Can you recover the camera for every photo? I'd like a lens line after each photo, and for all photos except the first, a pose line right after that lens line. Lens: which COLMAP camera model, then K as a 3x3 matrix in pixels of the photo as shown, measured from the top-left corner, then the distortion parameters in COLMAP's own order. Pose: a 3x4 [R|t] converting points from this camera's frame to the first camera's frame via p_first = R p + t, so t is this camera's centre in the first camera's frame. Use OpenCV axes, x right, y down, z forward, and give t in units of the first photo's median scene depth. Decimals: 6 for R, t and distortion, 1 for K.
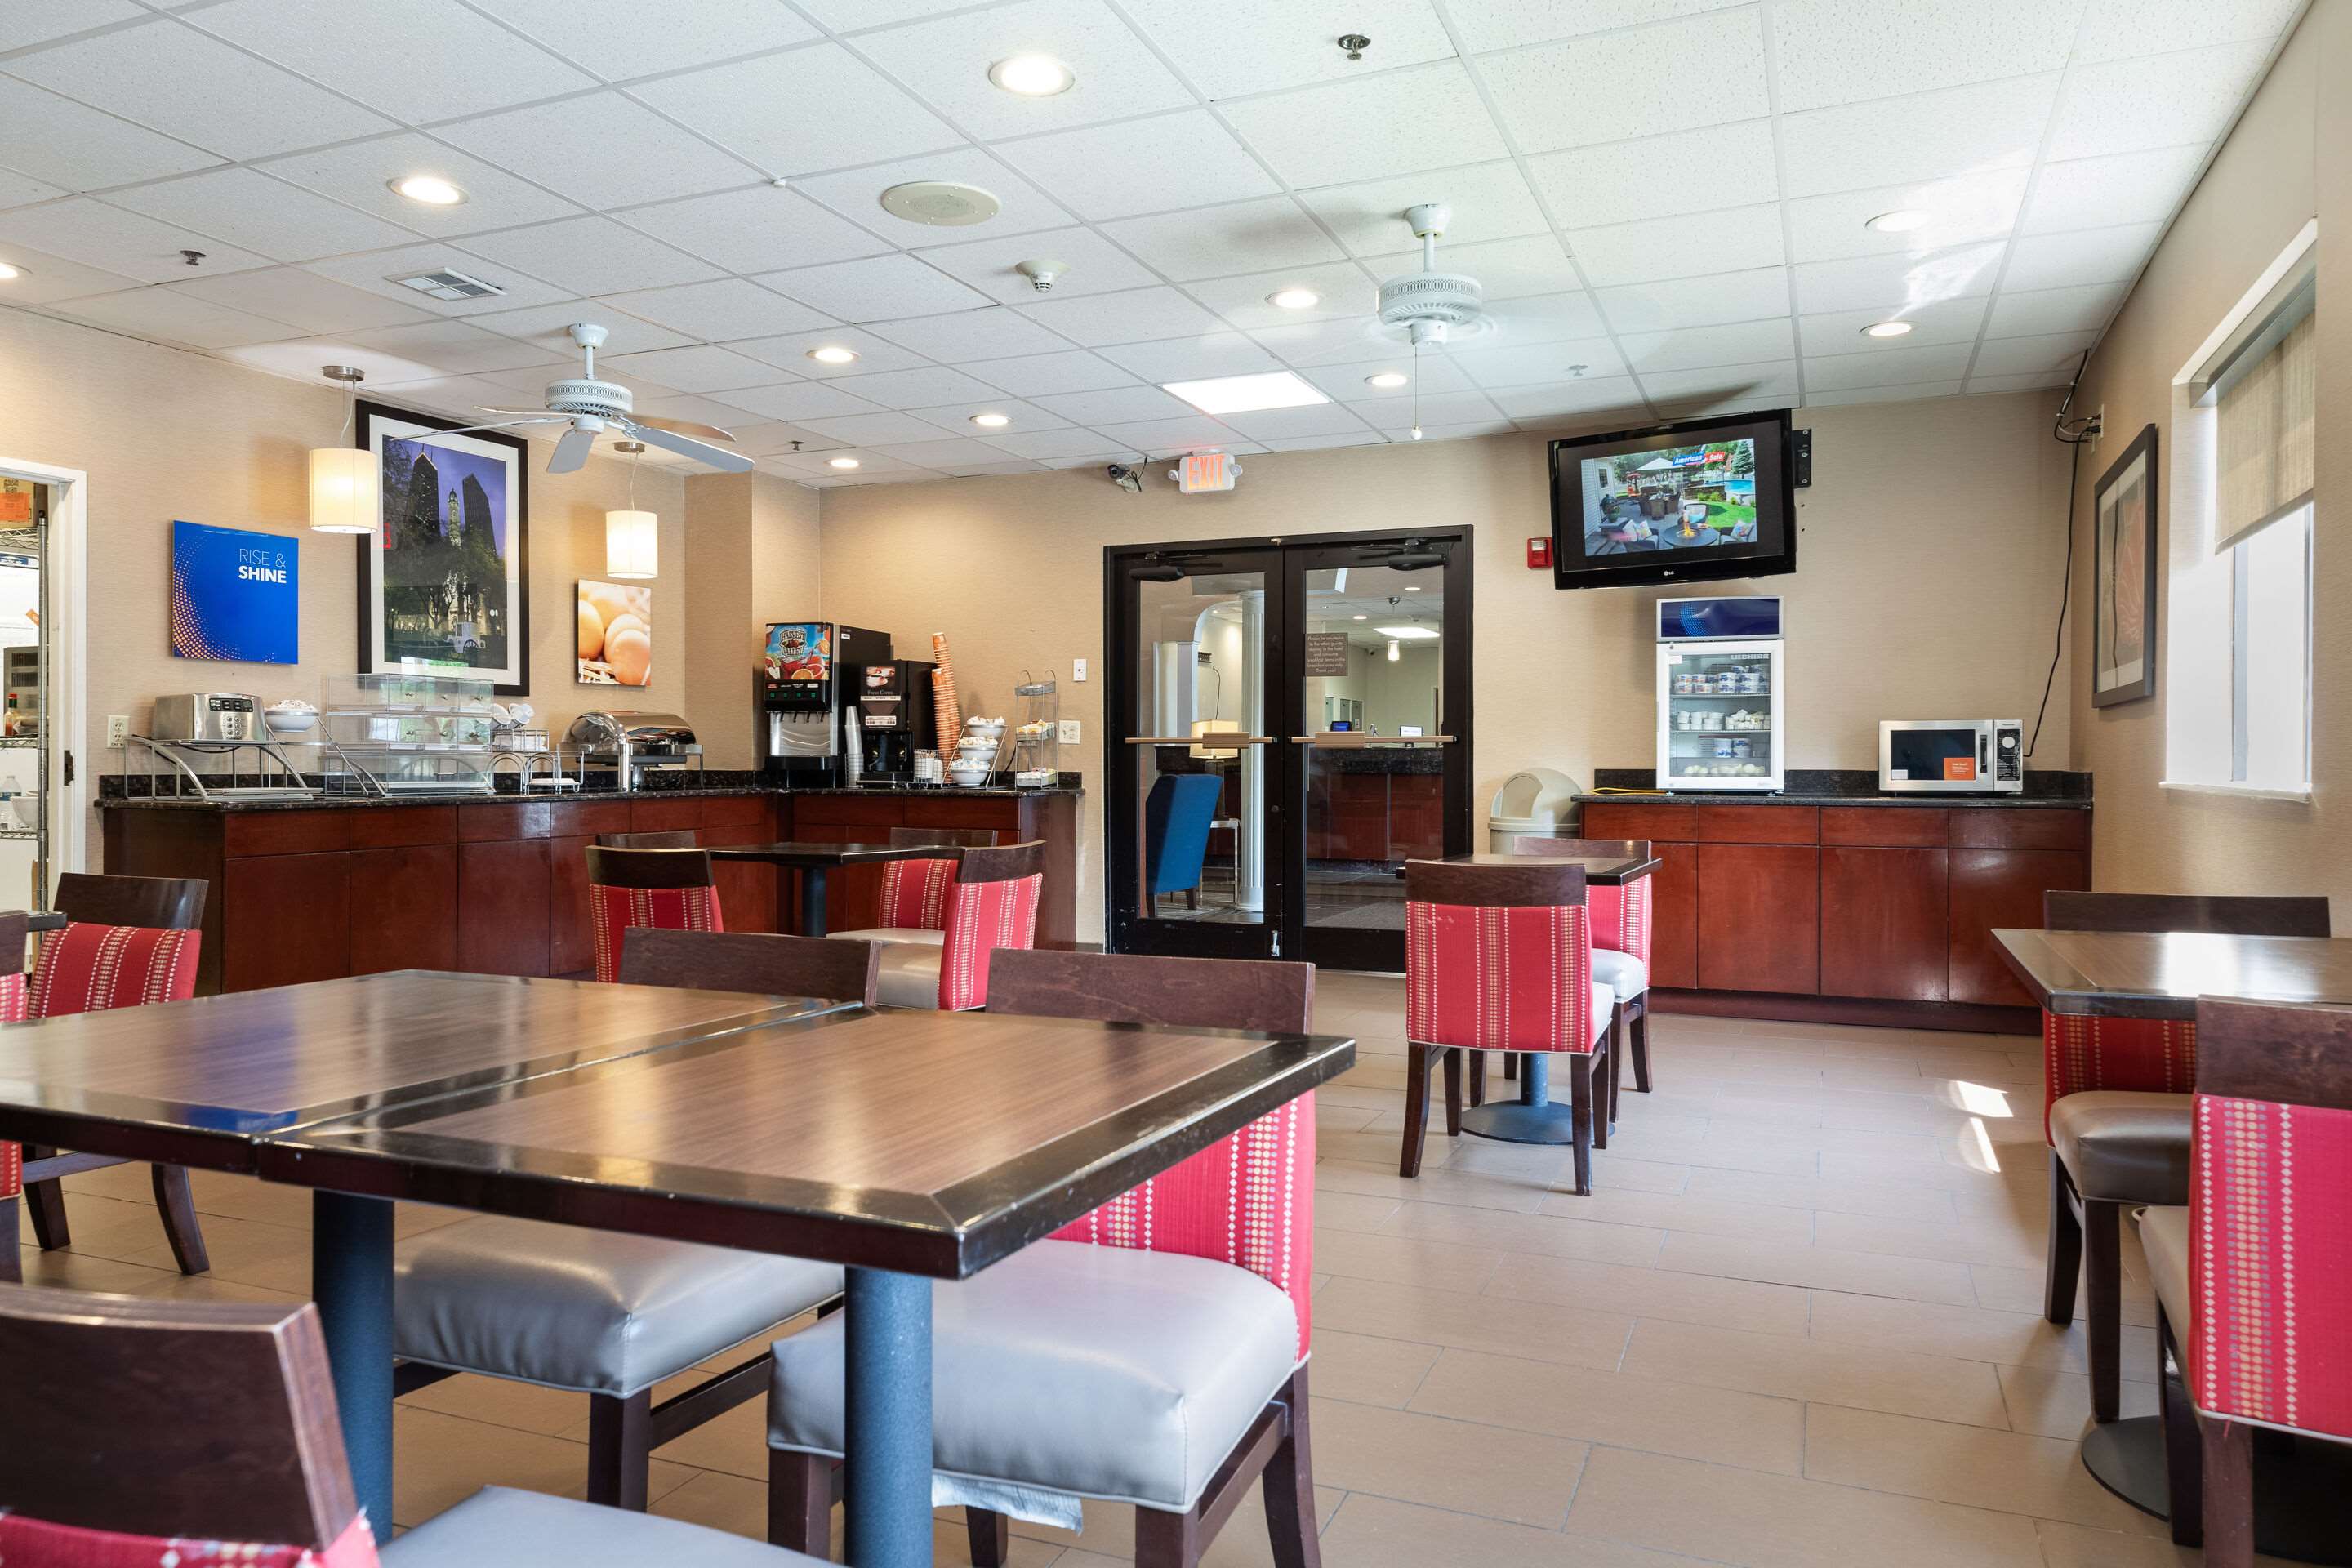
lens RADIAL K [[1513.3, 0, 1179.8], [0, 1513.3, 774.7], [0, 0, 1]] dist [-0.002410, -0.001977]
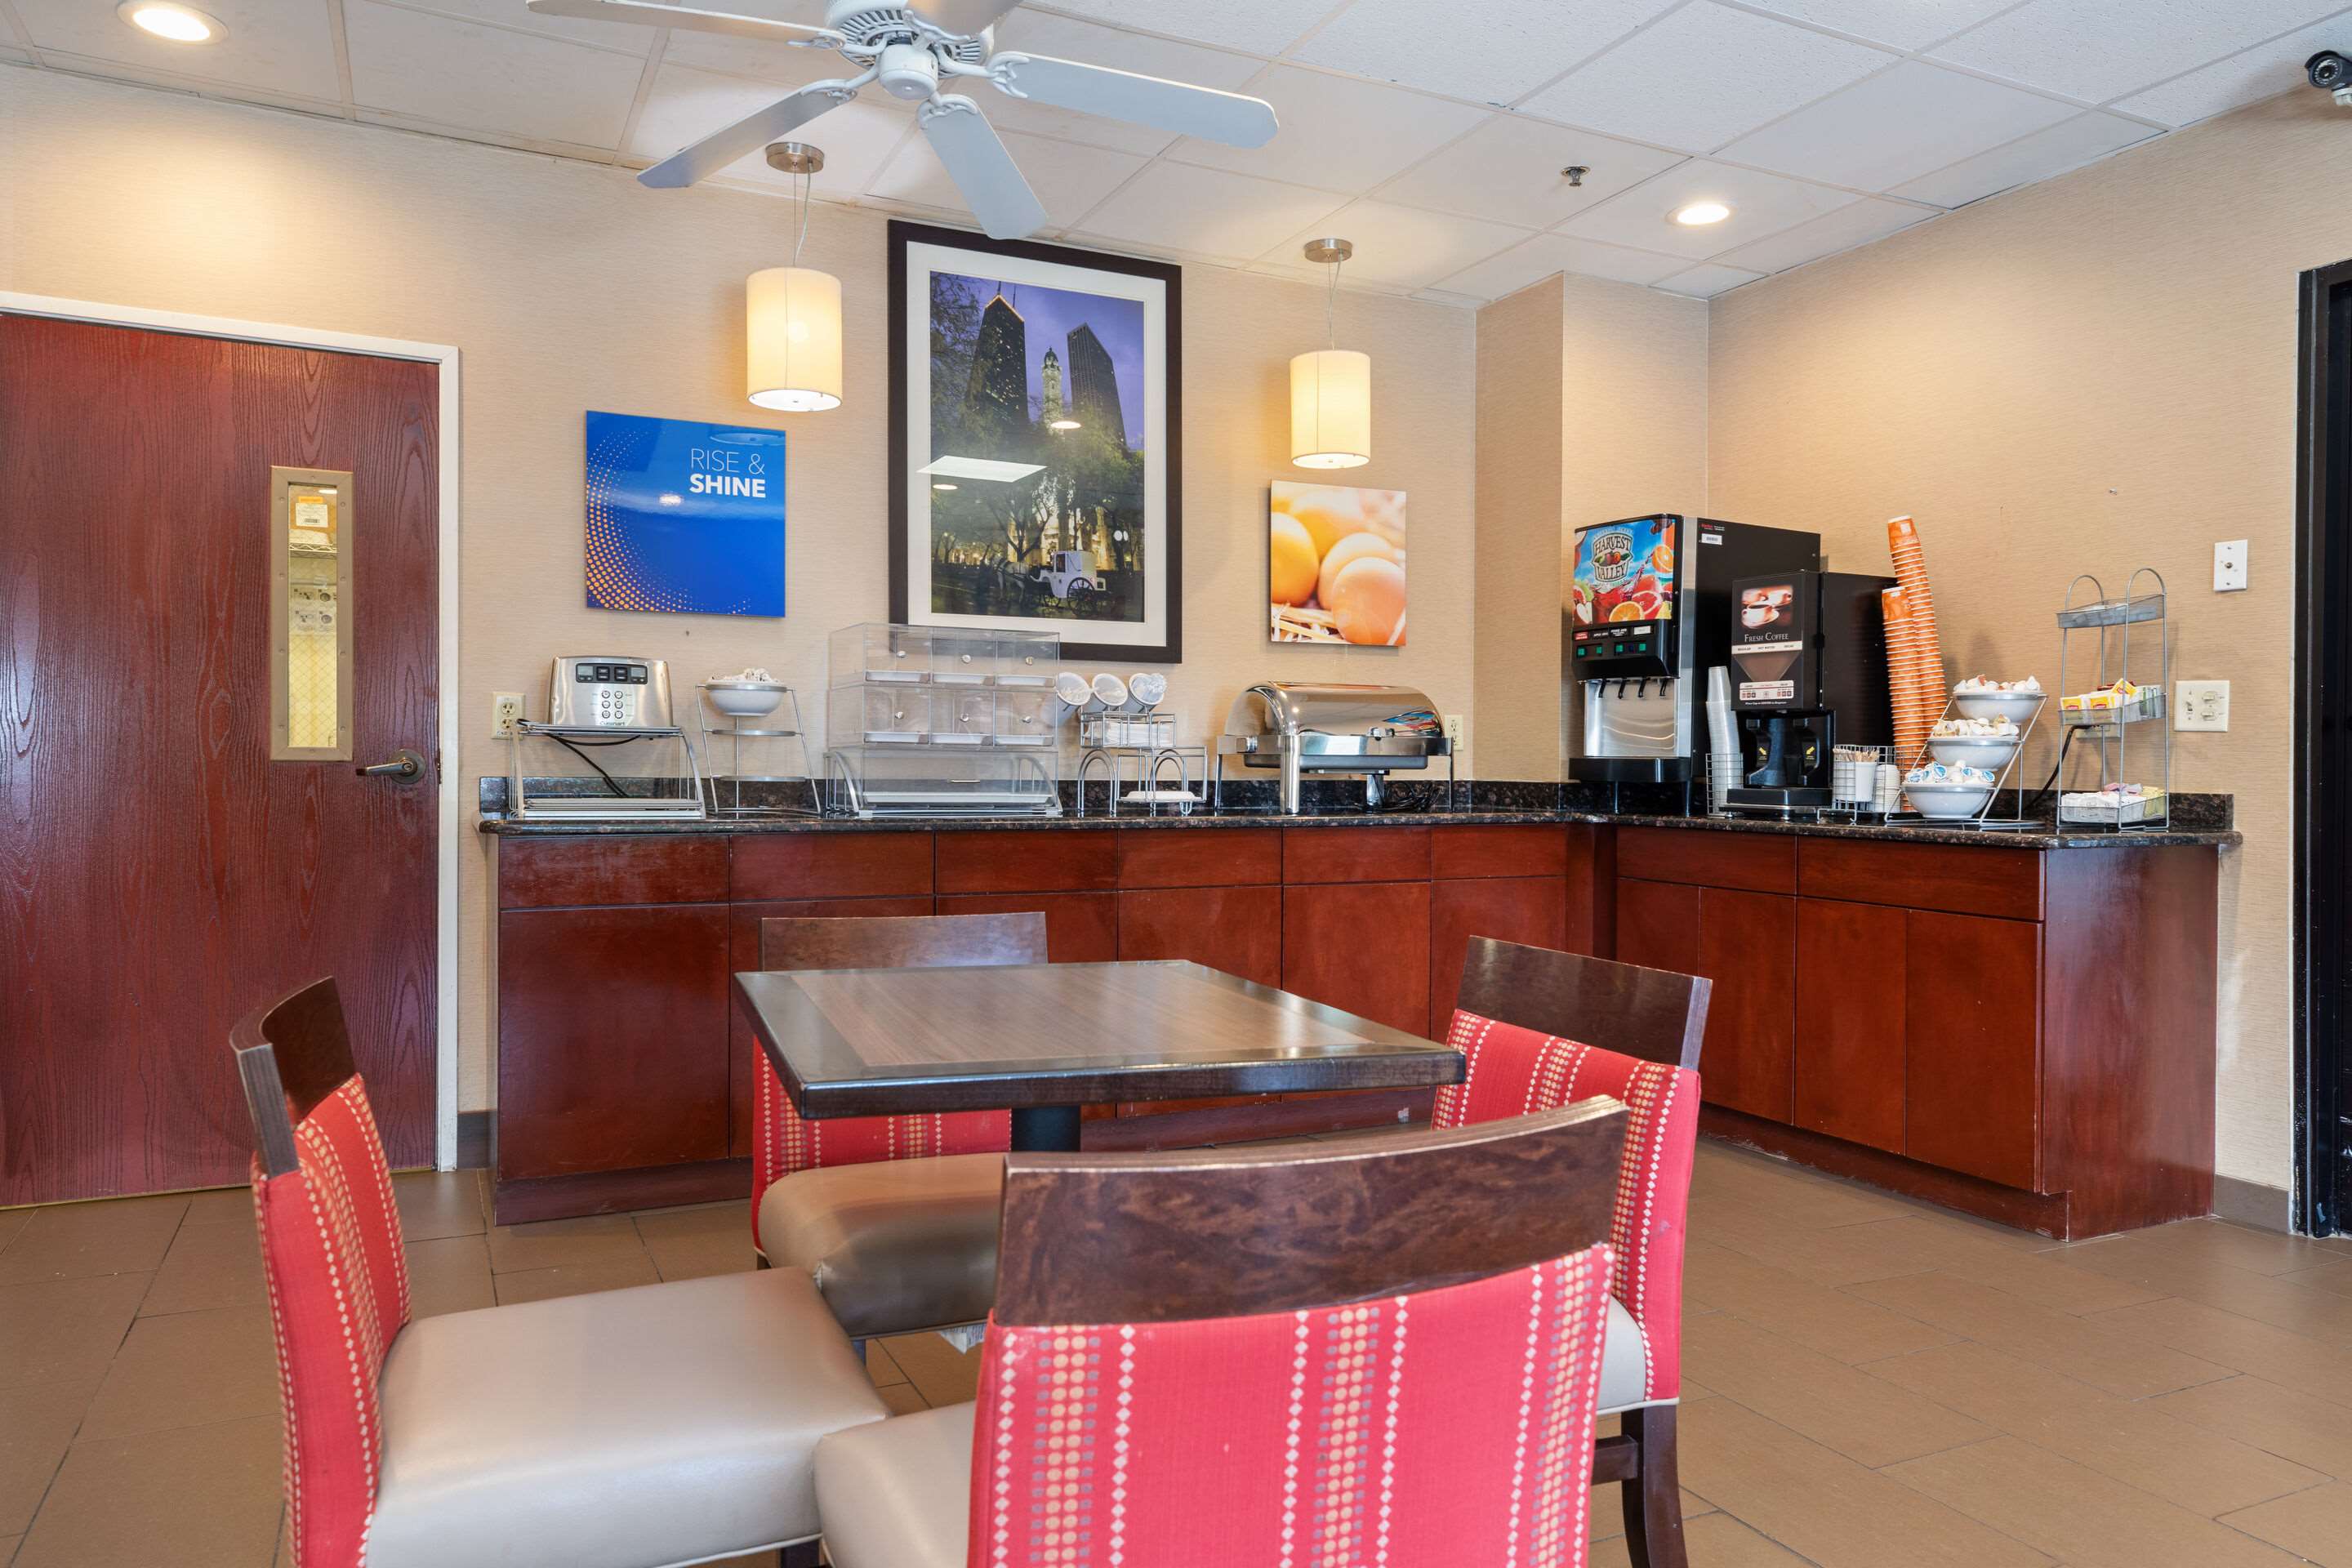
lens RADIAL K [[1513.3, 0, 1157.2], [0, 1513.3, 780.3], [0, 0, 1]] dist [-0.002410, -0.001977]
pose [[0.745729, 0.012103, -0.666140, -0.005201], [-0.013354, 0.999906, 0.003218, -0.003353], [0.666116, 0.006496, 0.745820, 0.467813]]
